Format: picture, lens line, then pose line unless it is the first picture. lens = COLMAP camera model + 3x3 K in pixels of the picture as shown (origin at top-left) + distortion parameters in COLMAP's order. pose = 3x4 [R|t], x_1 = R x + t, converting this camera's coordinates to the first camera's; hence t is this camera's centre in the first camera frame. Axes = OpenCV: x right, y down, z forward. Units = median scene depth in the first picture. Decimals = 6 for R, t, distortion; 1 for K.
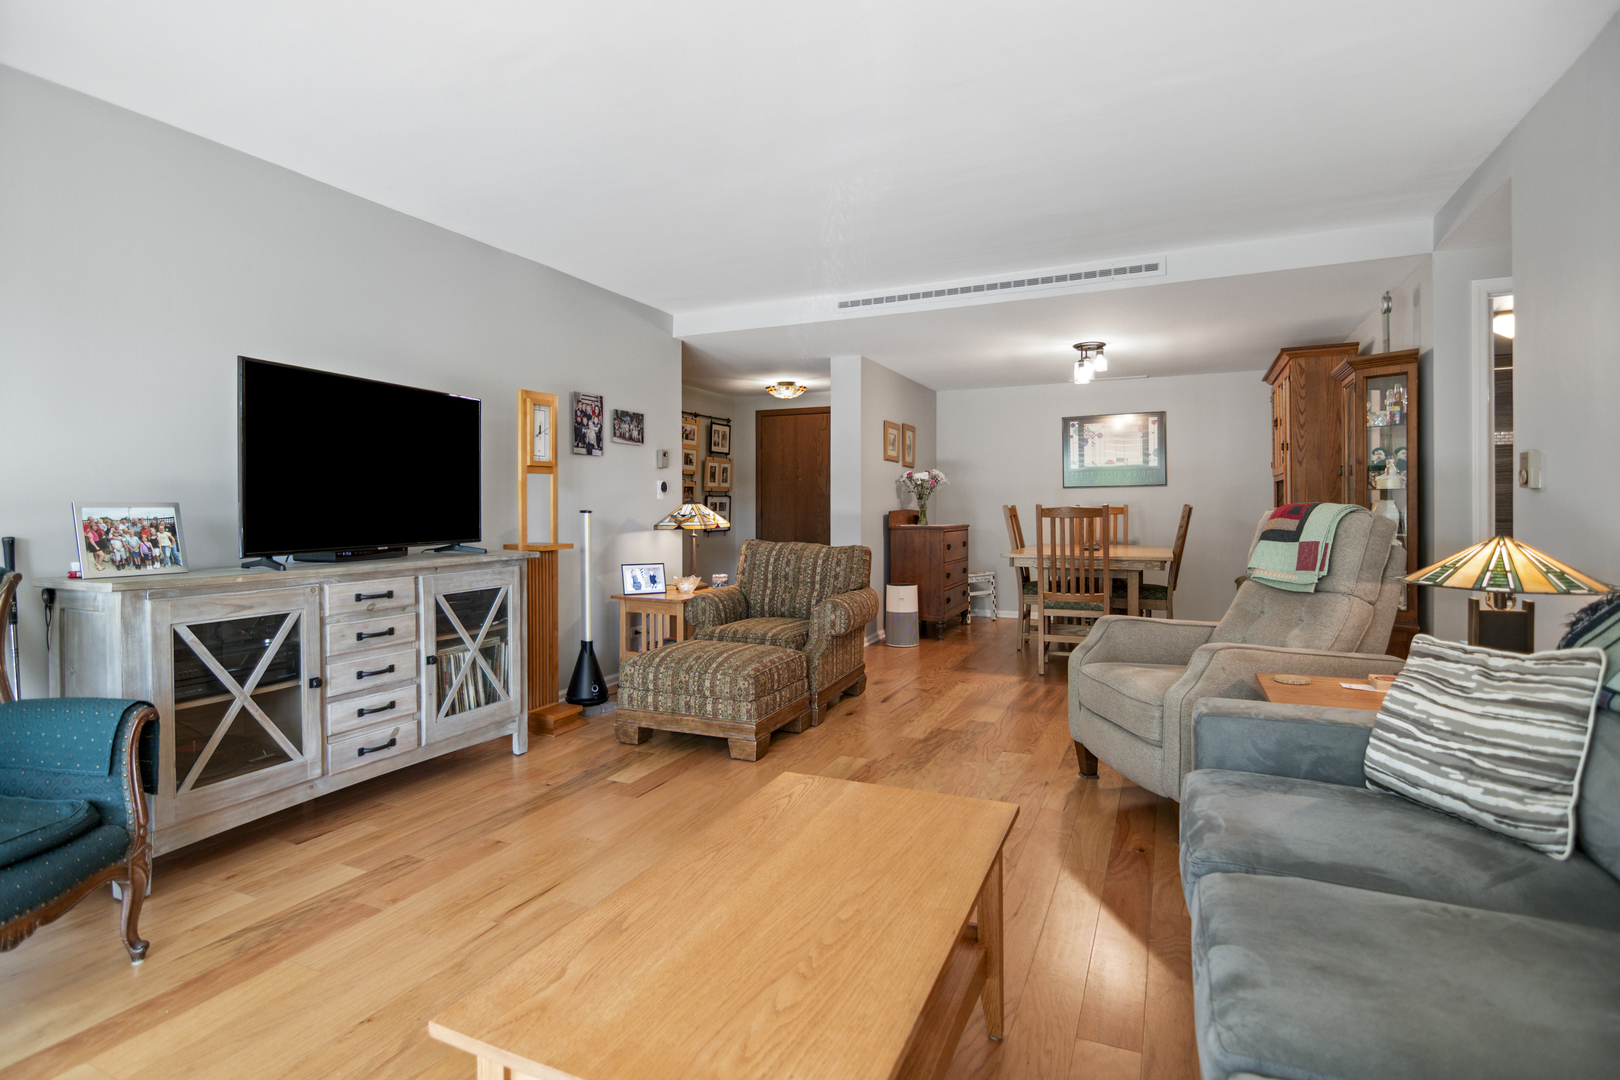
lens RADIAL K [[795.6, 0, 807.0], [0, 795.6, 513.8], [0, 0, 1]] dist [-0.000545, -0.009157]
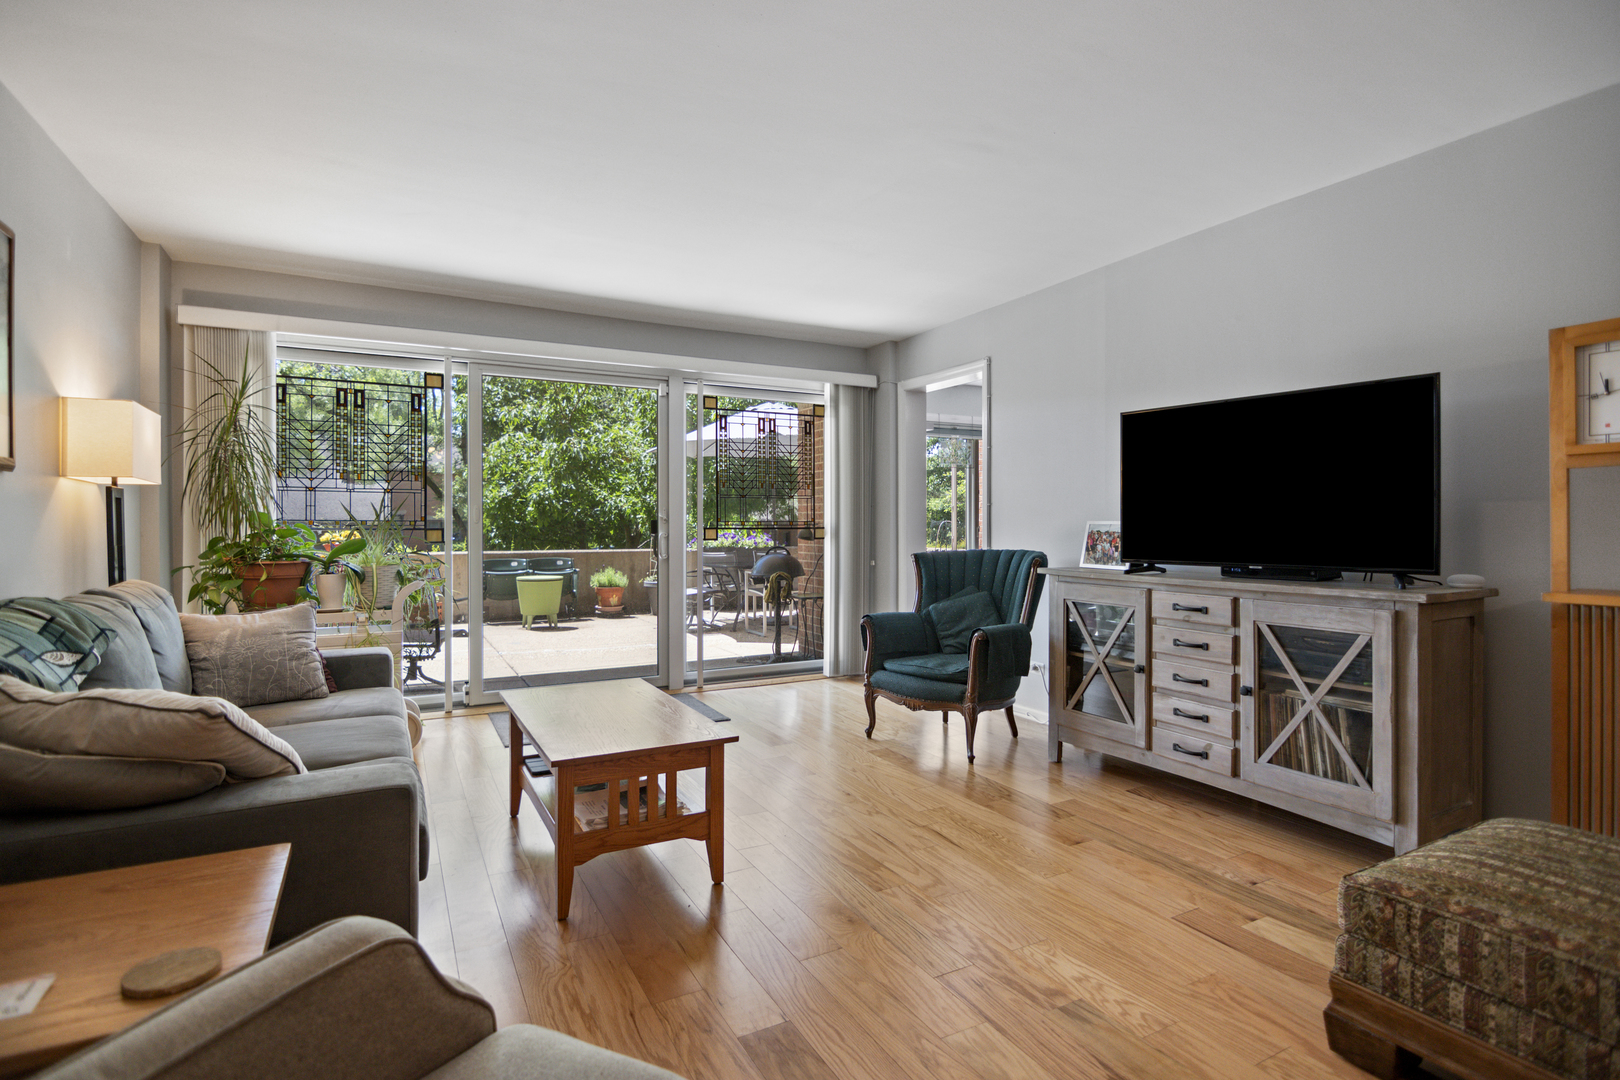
lens RADIAL K [[795.6, 0, 807.0], [0, 795.6, 513.8], [0, 0, 1]] dist [-0.000545, -0.009157]
pose [[-0.602086, -0.001815, -0.798429, 0.607578], [-0.001281, 0.999998, -0.001307, -0.021402], [0.798430, 0.000236, -0.602087, 1.213462]]
